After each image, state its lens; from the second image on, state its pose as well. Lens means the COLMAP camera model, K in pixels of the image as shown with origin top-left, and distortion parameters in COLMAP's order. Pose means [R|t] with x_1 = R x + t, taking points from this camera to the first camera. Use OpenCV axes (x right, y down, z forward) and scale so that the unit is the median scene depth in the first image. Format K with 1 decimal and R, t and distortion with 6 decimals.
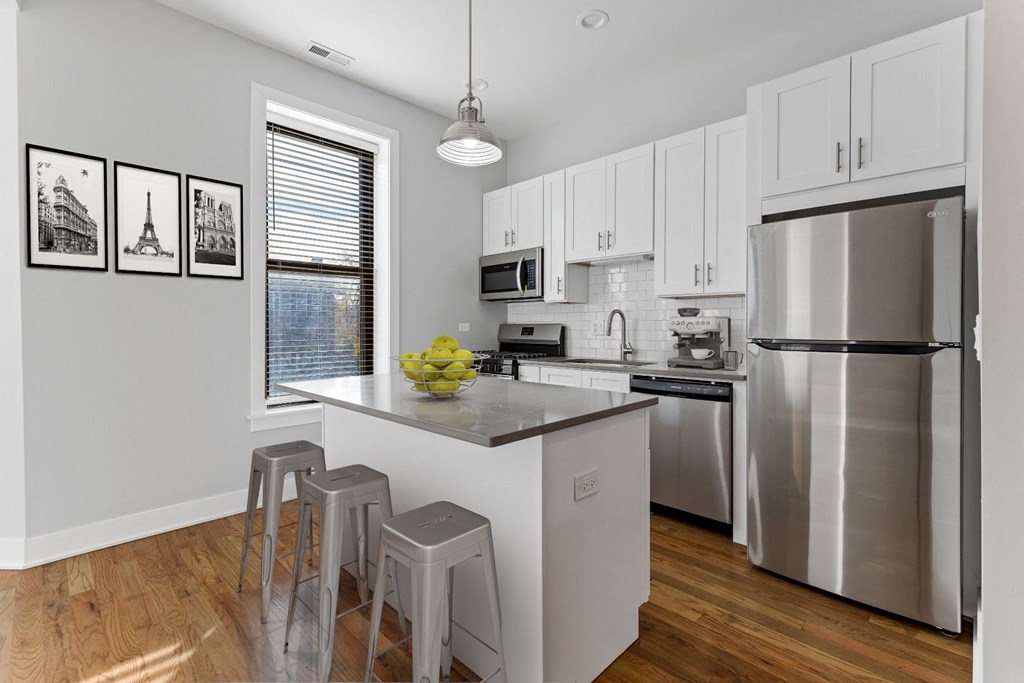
lens RADIAL K [[466.4, 0, 513.1], [0, 466.4, 323.7], [0, 0, 1]] dist [0.002244, -0.000380]
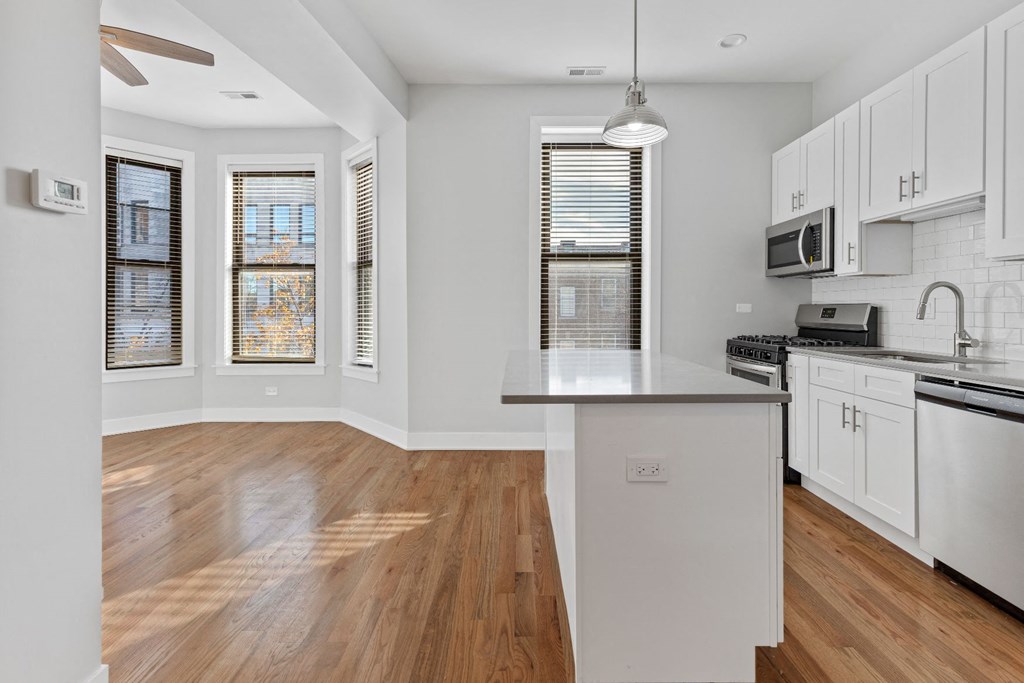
lens RADIAL K [[467.6, 0, 512.3], [0, 467.6, 304.3], [0, 0, 1]] dist [0.000840, -0.000171]
pose [[0.696425, -0.006840, -0.717597, 0.255259], [0.002716, 0.999973, -0.006896, 0.005662], [0.717625, 0.002854, 0.696424, 0.055538]]
